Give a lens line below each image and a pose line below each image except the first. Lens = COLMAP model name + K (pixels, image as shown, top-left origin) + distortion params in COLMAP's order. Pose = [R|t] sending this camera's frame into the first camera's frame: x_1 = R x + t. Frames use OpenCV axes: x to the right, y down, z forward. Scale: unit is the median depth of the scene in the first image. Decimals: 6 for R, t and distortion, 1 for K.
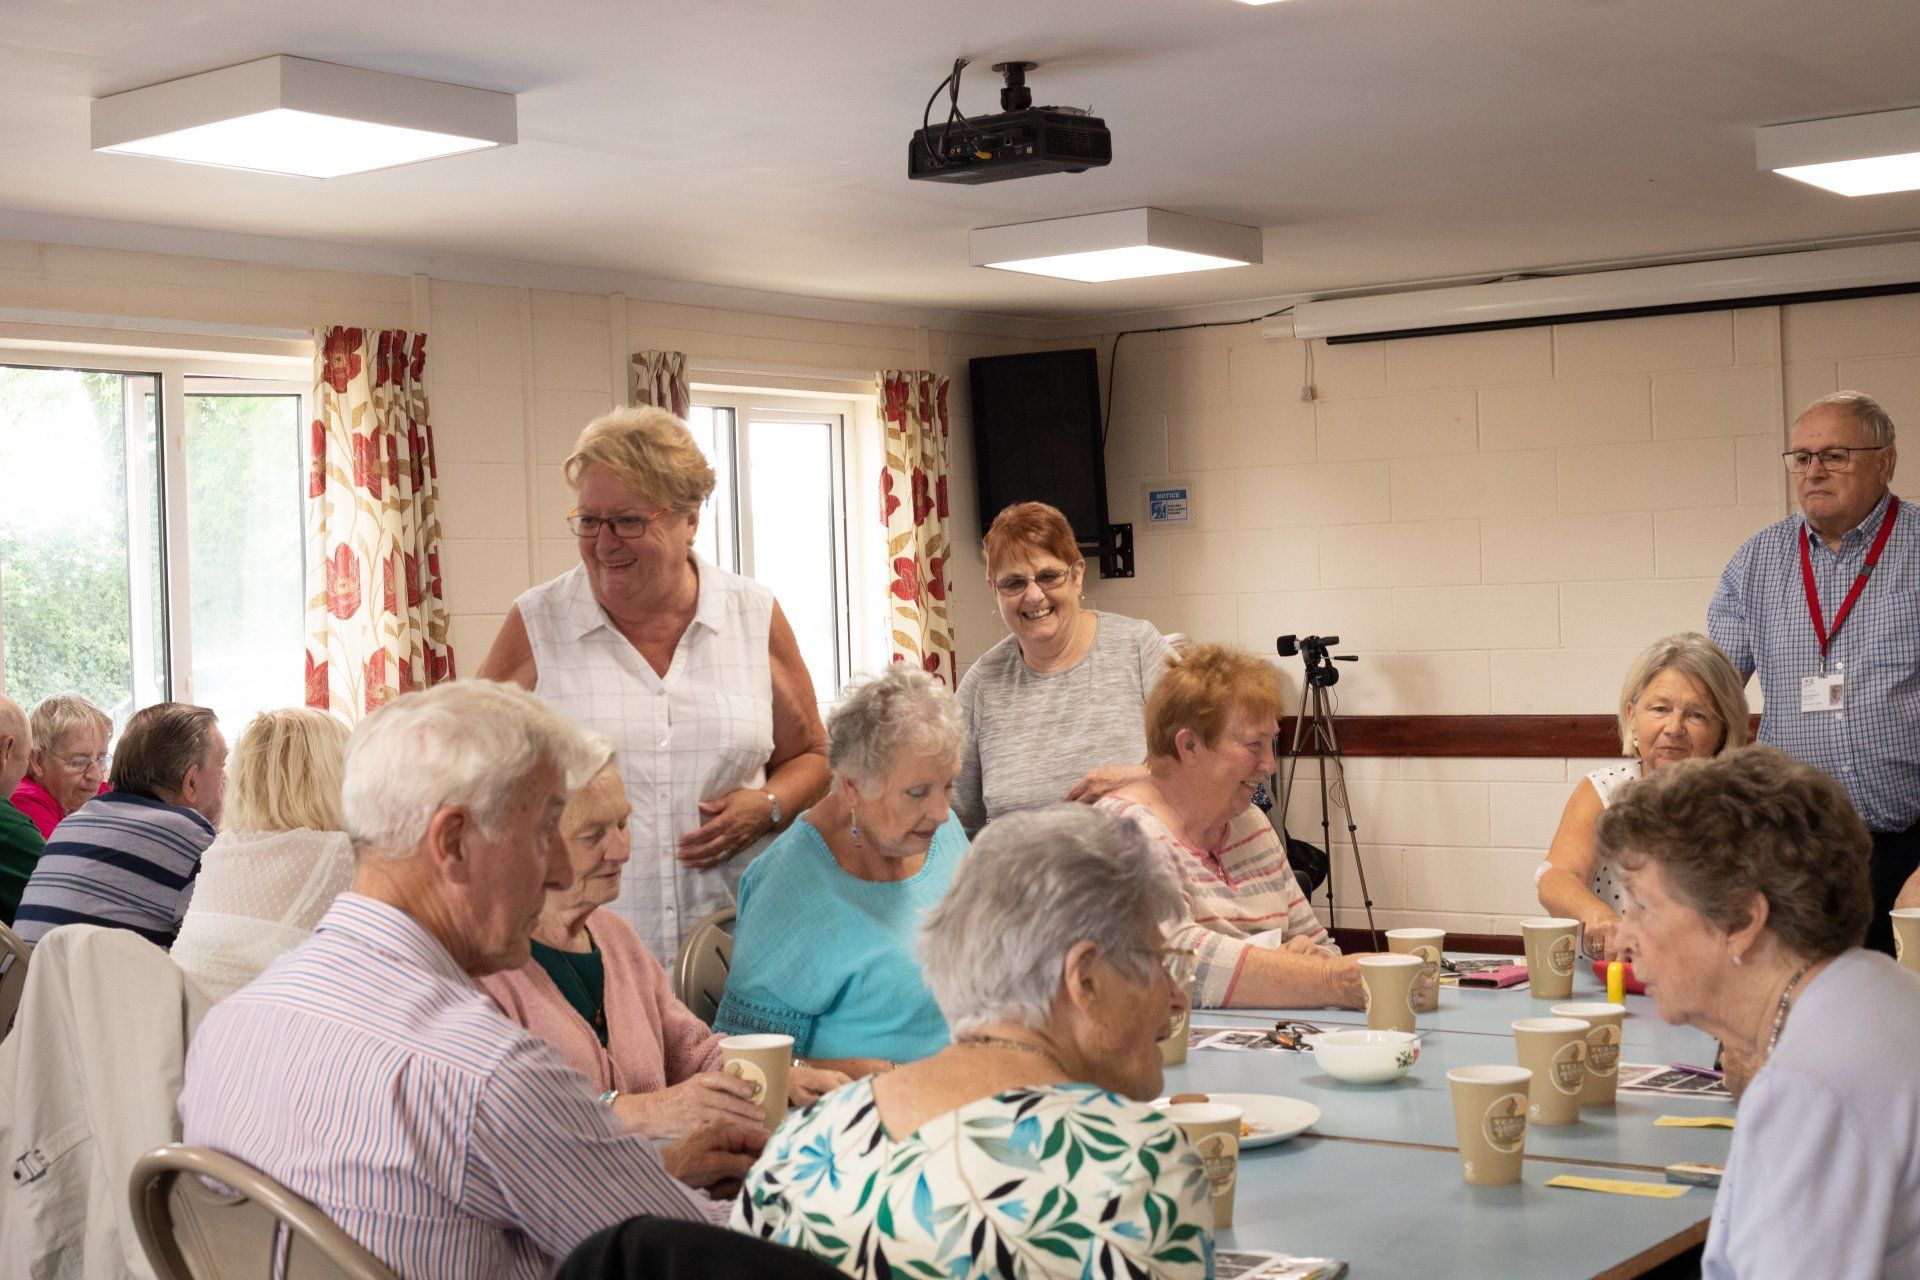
lens RADIAL K [[2836.4, 0, 959.6], [0, 2836.4, 641.4], [0, 0, 1]] dist [-0.119919, 0.000000]
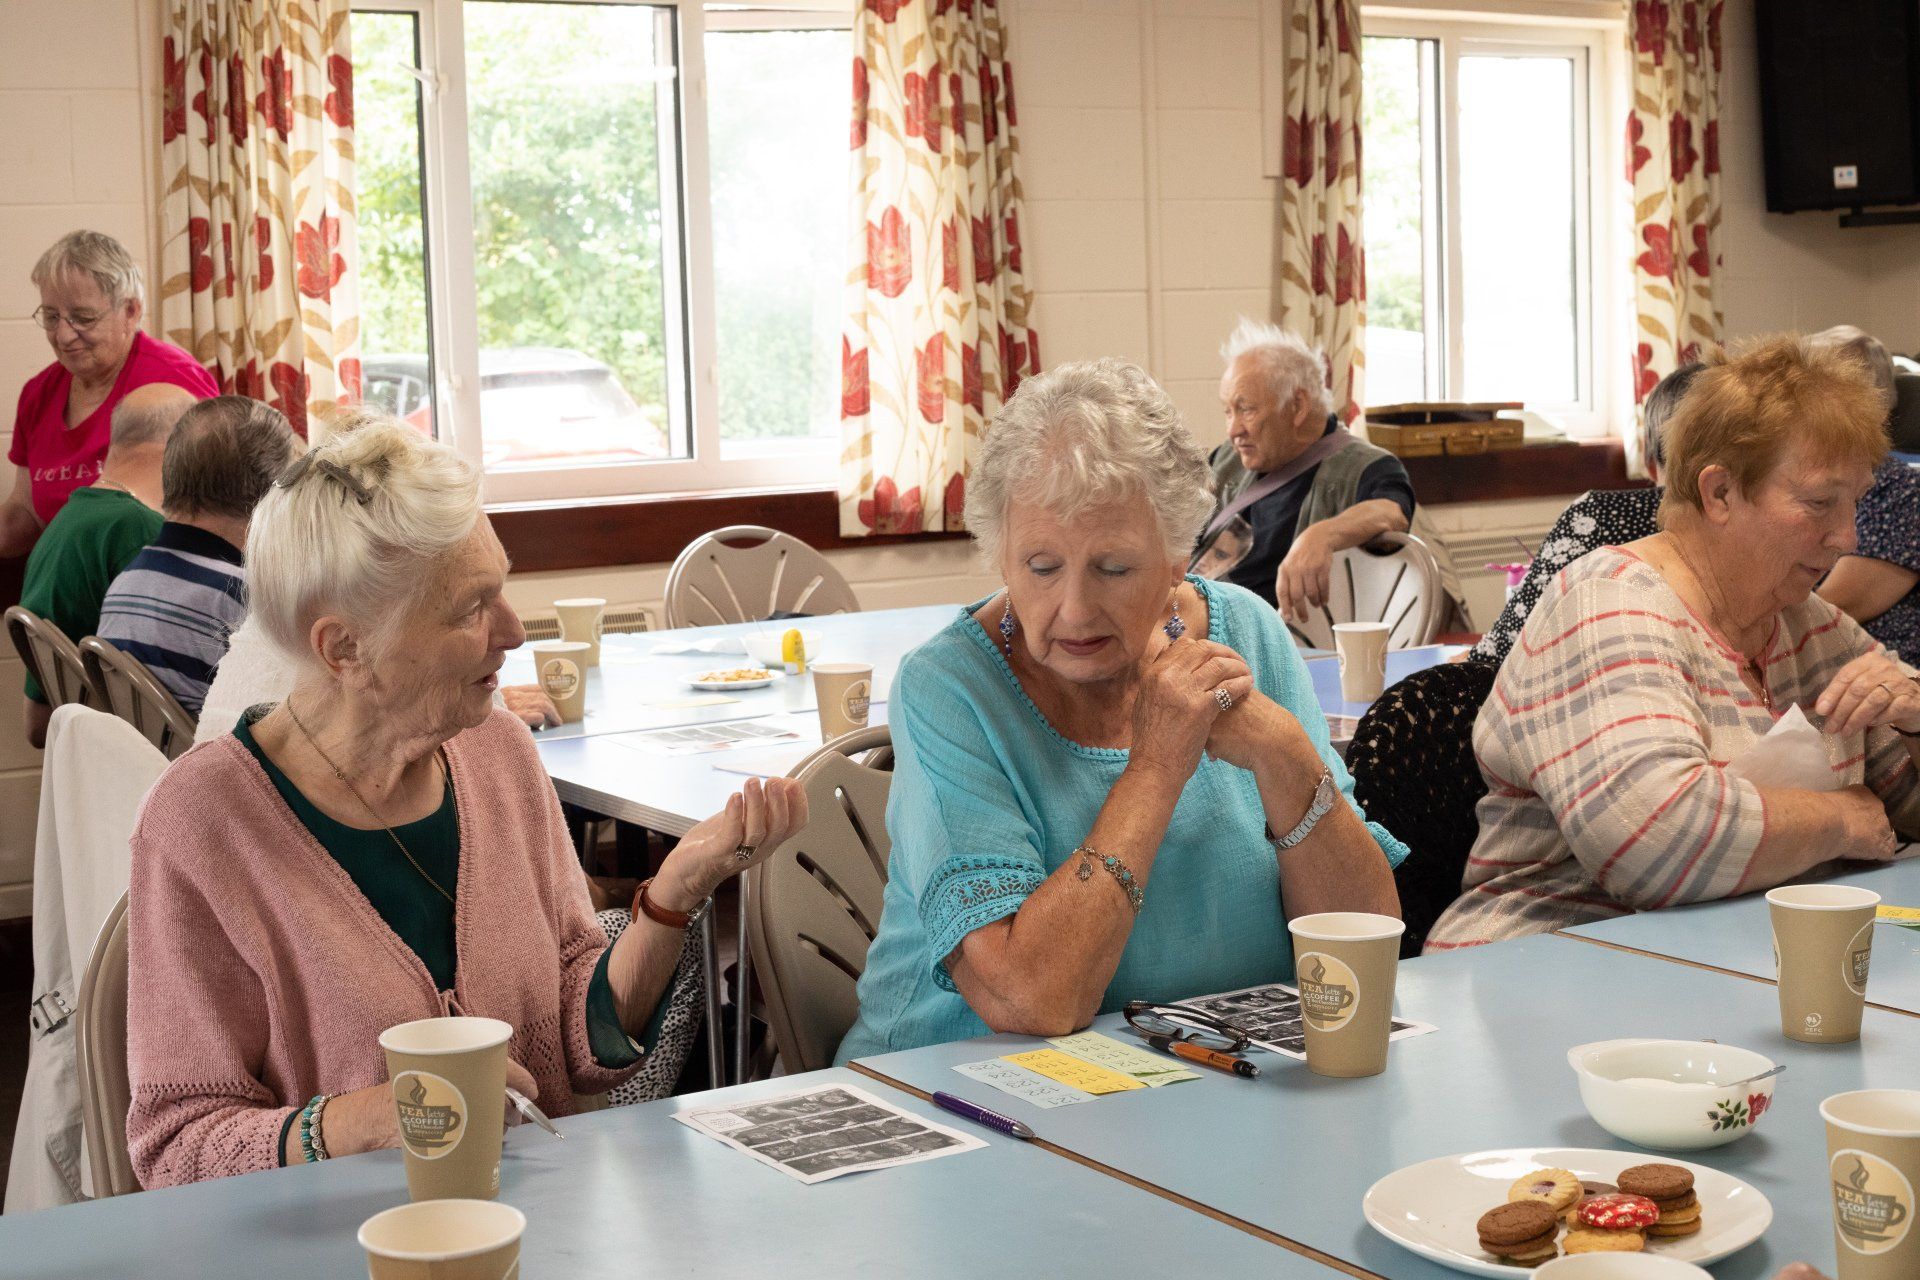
lens RADIAL K [[2836.4, 0, 964.4], [0, 2836.4, 642.2], [0, 0, 1]] dist [-0.119919, 0.000000]
pose [[0.936008, 0.042367, -0.349420, 0.096411], [-0.002864, 0.993614, 0.112801, -0.001047], [0.351968, -0.104581, 0.930151, 0.214706]]
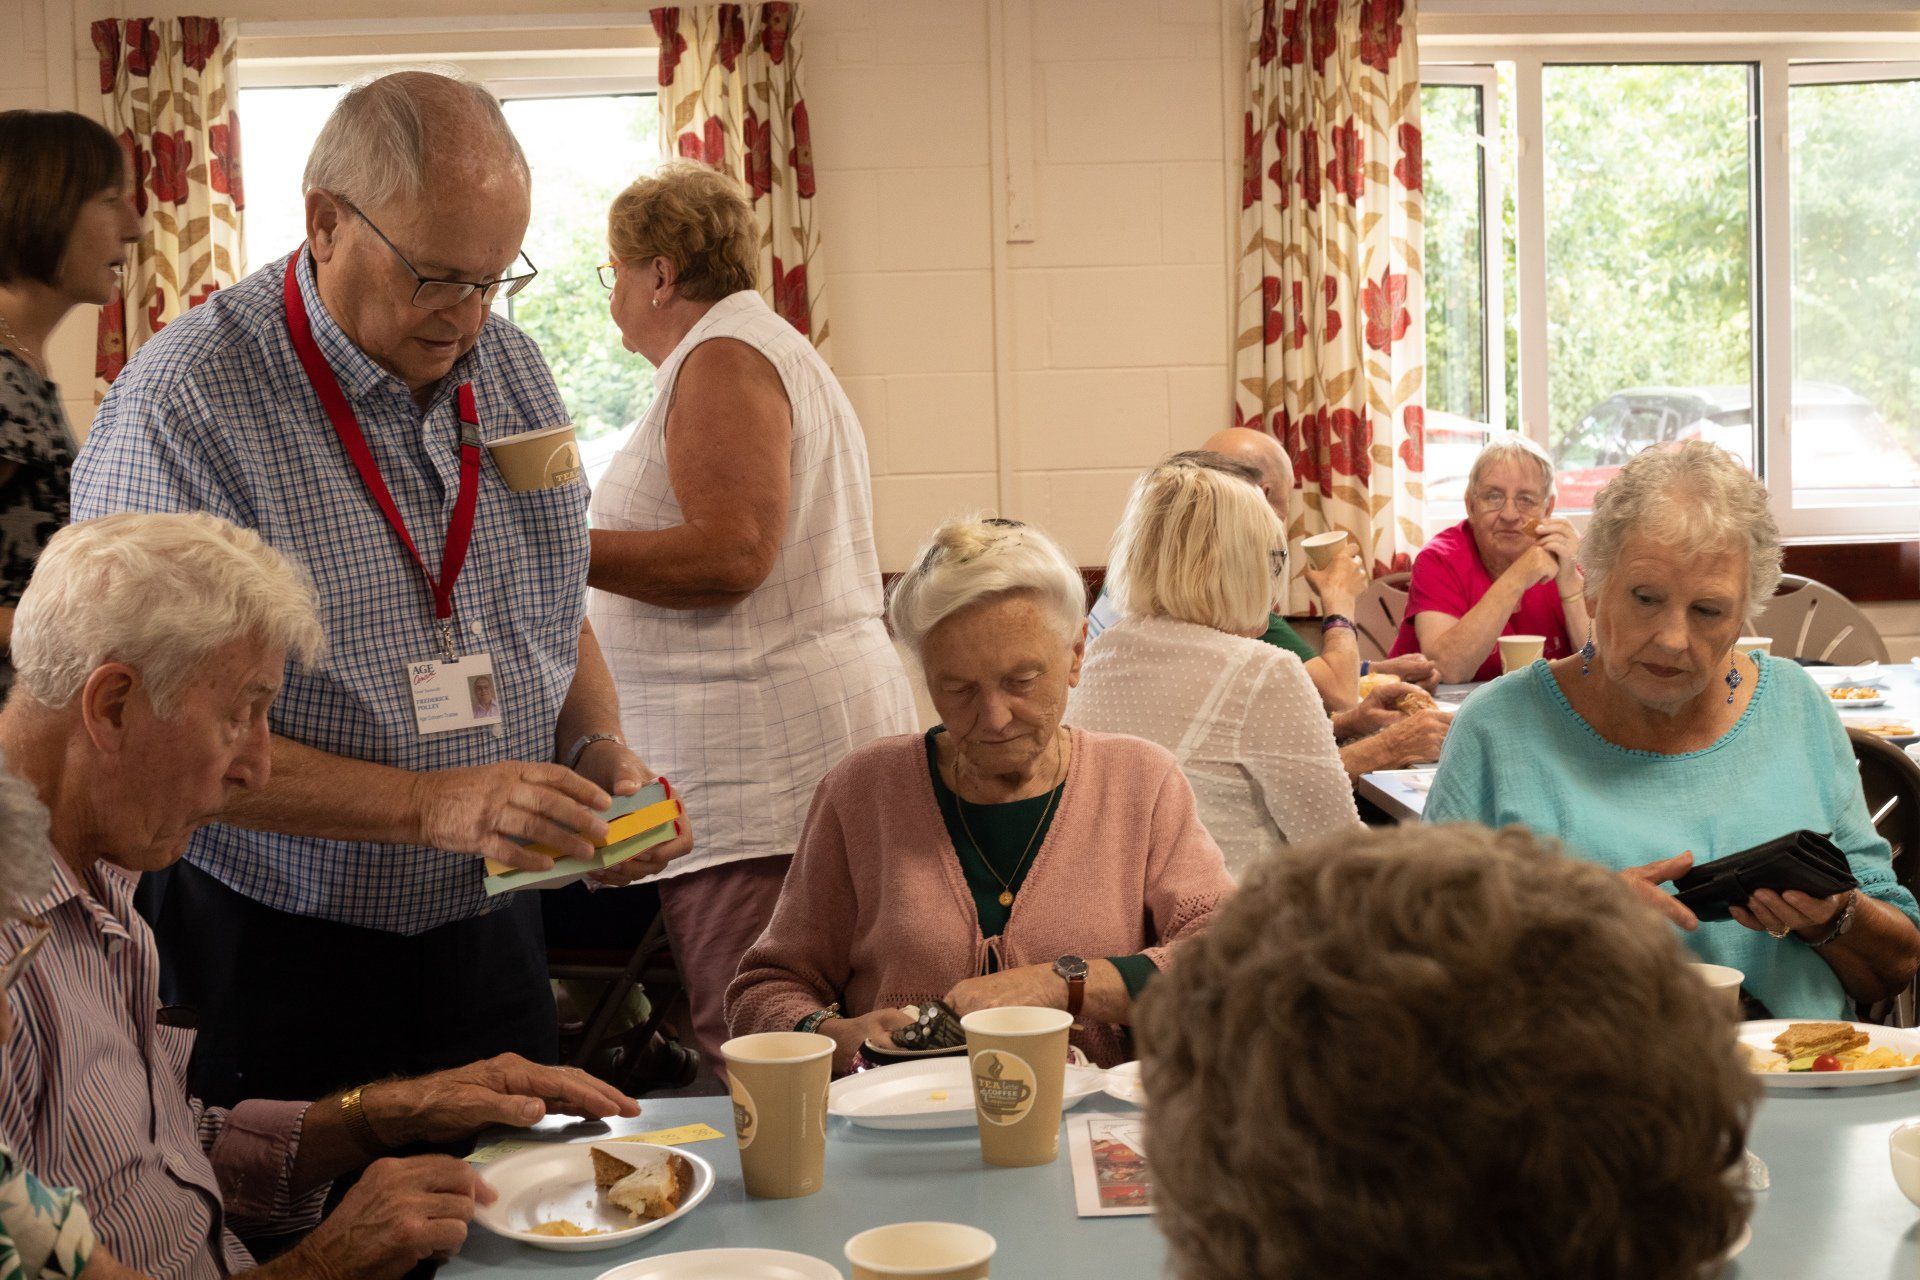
lens RADIAL K [[2836.4, 0, 1073.0], [0, 2836.4, 655.8], [0, 0, 1]] dist [-0.119919, 0.000000]
pose [[0.666052, 0.083739, -0.741190, 0.215246], [0.001455, 0.993531, 0.113556, -0.011733], [0.745904, -0.076712, 0.661621, 0.248844]]
